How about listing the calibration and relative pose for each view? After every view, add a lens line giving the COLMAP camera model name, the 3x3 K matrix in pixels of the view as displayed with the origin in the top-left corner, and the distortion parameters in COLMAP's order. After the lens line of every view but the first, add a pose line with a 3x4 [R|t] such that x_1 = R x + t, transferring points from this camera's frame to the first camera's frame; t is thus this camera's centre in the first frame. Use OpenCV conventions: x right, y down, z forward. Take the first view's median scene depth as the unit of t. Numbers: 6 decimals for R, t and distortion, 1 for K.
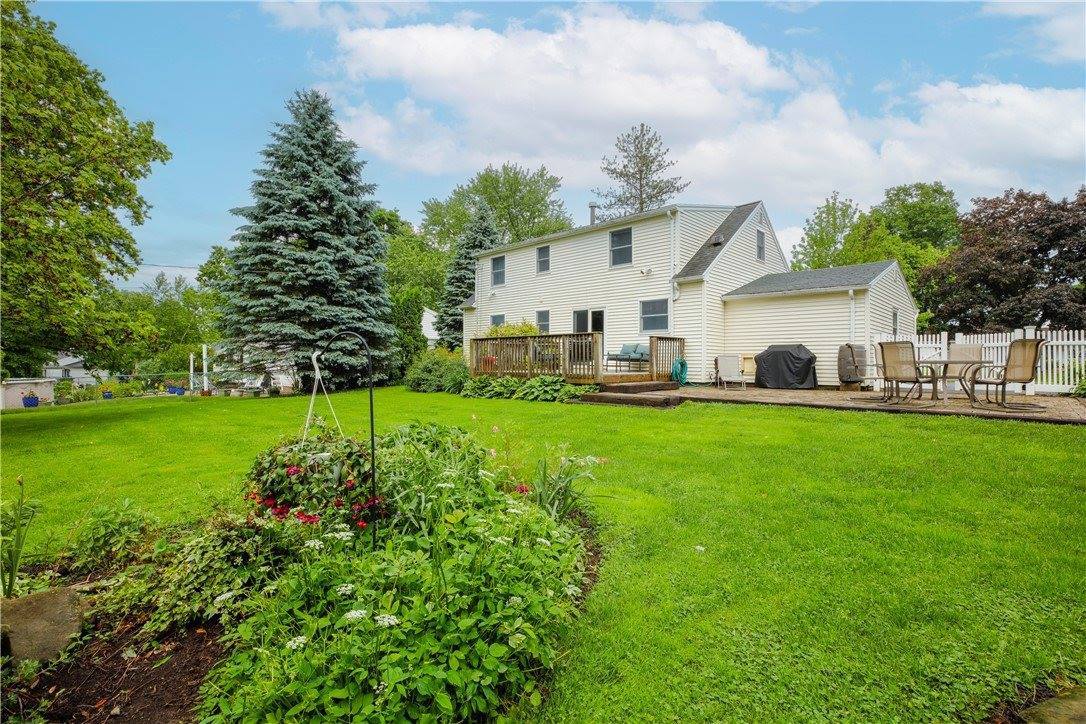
lens RADIAL K [[499.3, 0, 544.9], [0, 499.3, 360.0], [0, 0, 1]] dist [-0.046580, 0.013923]
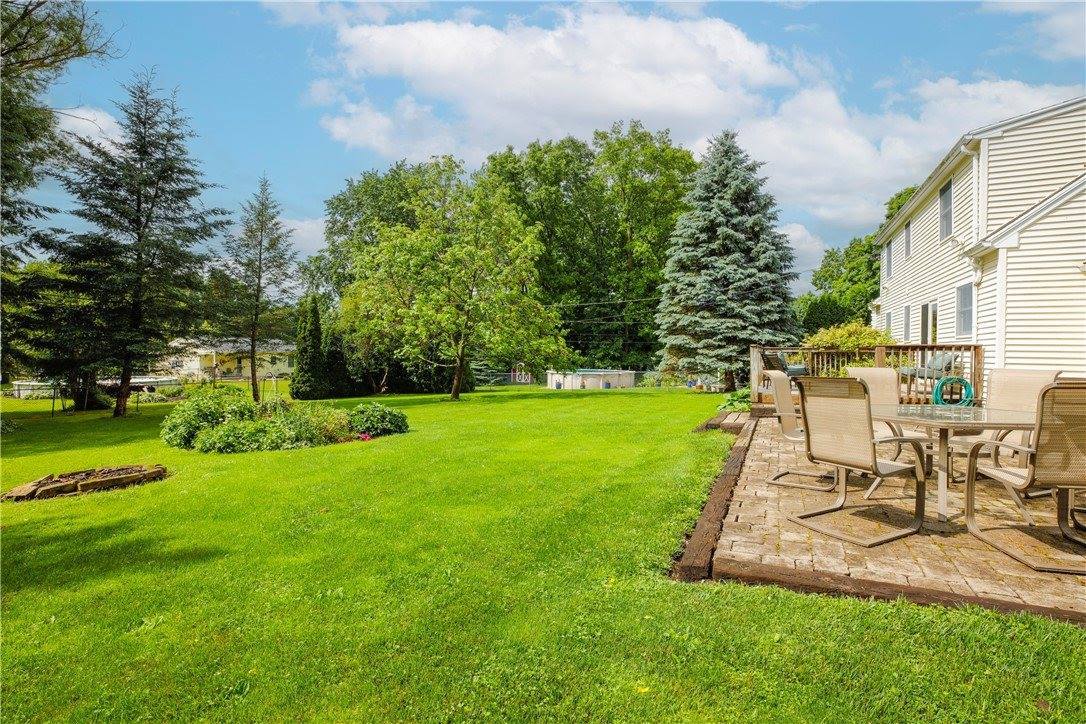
lens RADIAL K [[499.3, 0, 544.9], [0, 499.3, 360.0], [0, 0, 1]] dist [-0.046580, 0.013923]
pose [[0.337033, 0.010632, -0.941433, 0.549068], [0.000366, 0.999935, 0.011424, -0.026398], [0.941493, -0.004195, 0.337007, 0.233756]]
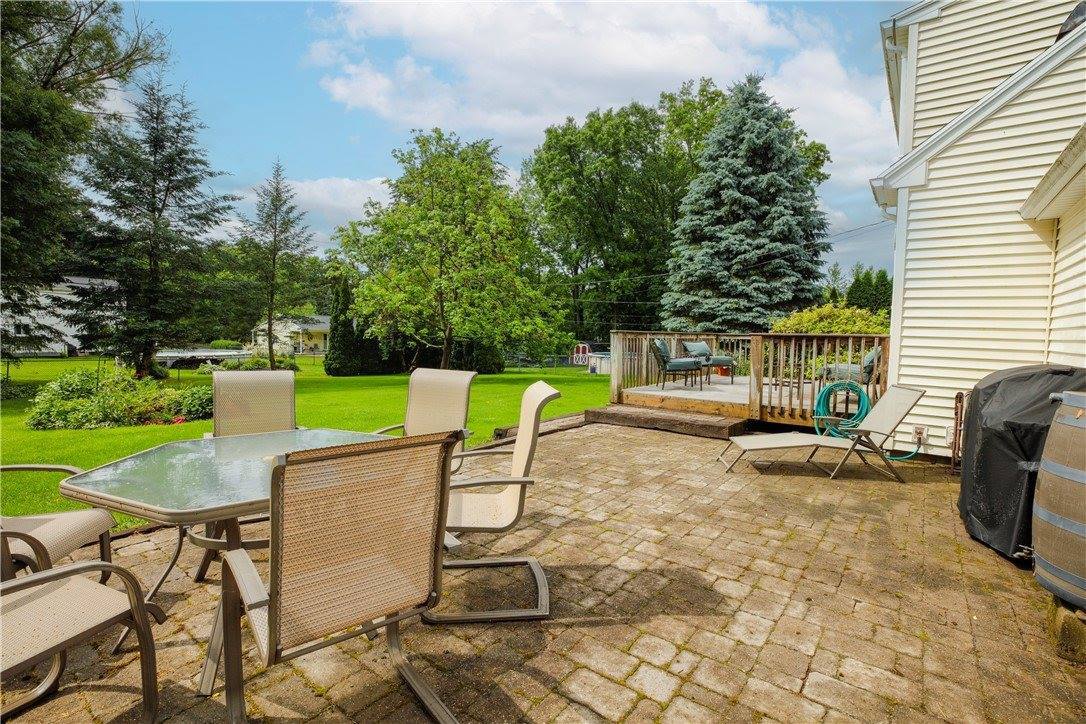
lens RADIAL K [[499.3, 0, 544.9], [0, 499.3, 360.0], [0, 0, 1]] dist [-0.046580, 0.013923]
pose [[0.122754, 0.054277, -0.990952, 0.538743], [-0.015393, 0.998487, 0.052783, -0.033658], [0.992318, 0.008775, 0.123403, 0.546057]]
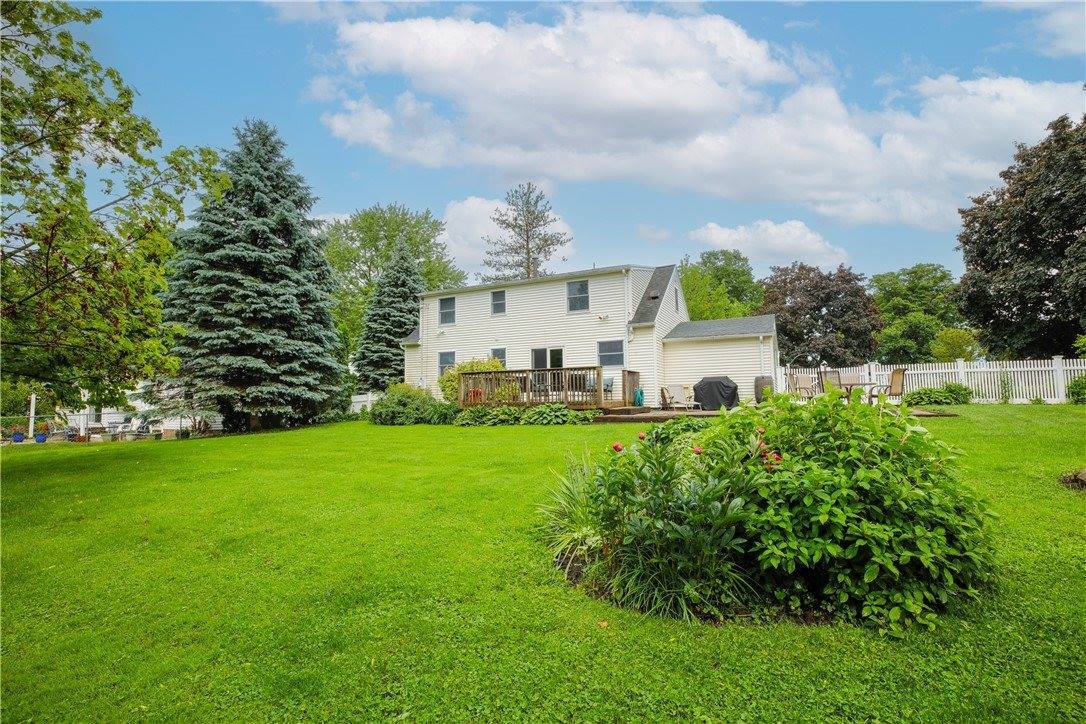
lens RADIAL K [[499.3, 0, 544.9], [0, 499.3, 360.0], [0, 0, 1]] dist [-0.046580, 0.013923]
pose [[0.947600, 0.008148, 0.319355, -0.276088], [0.017422, 0.996869, -0.077128, 0.014447], [-0.318984, 0.078650, 0.944491, -0.078867]]
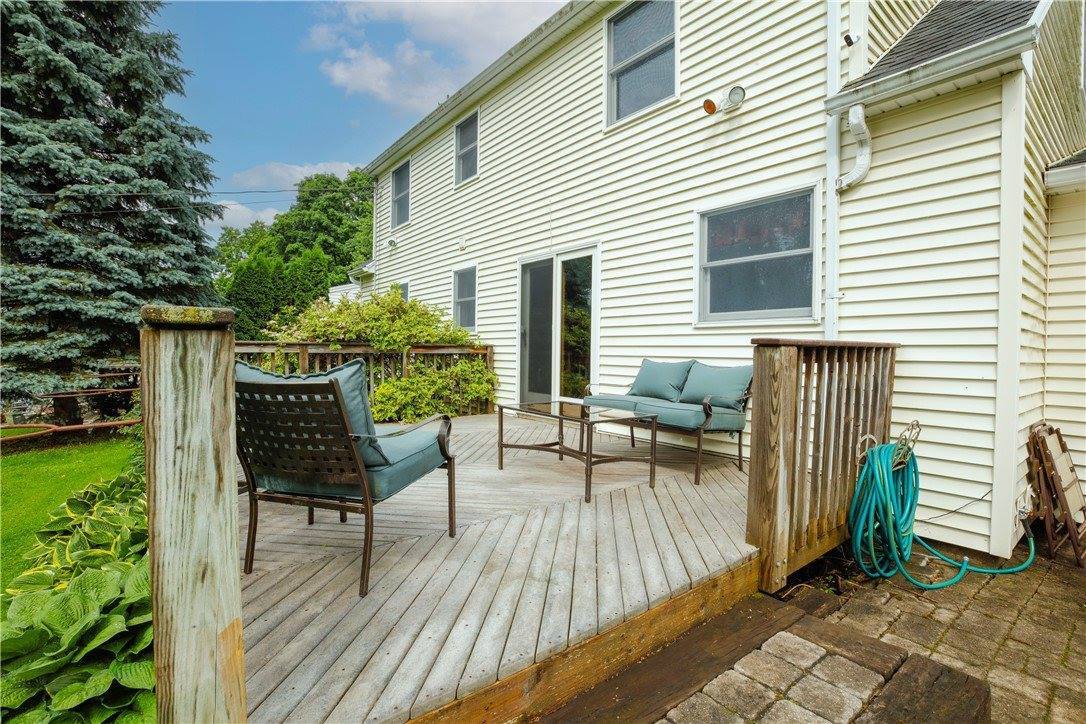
lens RADIAL K [[499.3, 0, 544.9], [0, 499.3, 360.0], [0, 0, 1]] dist [-0.046580, 0.013923]
pose [[0.994000, 0.007308, -0.109133, 0.117116], [-0.004837, 0.999726, 0.022894, -0.033836], [0.109271, -0.022229, 0.993763, 0.620505]]
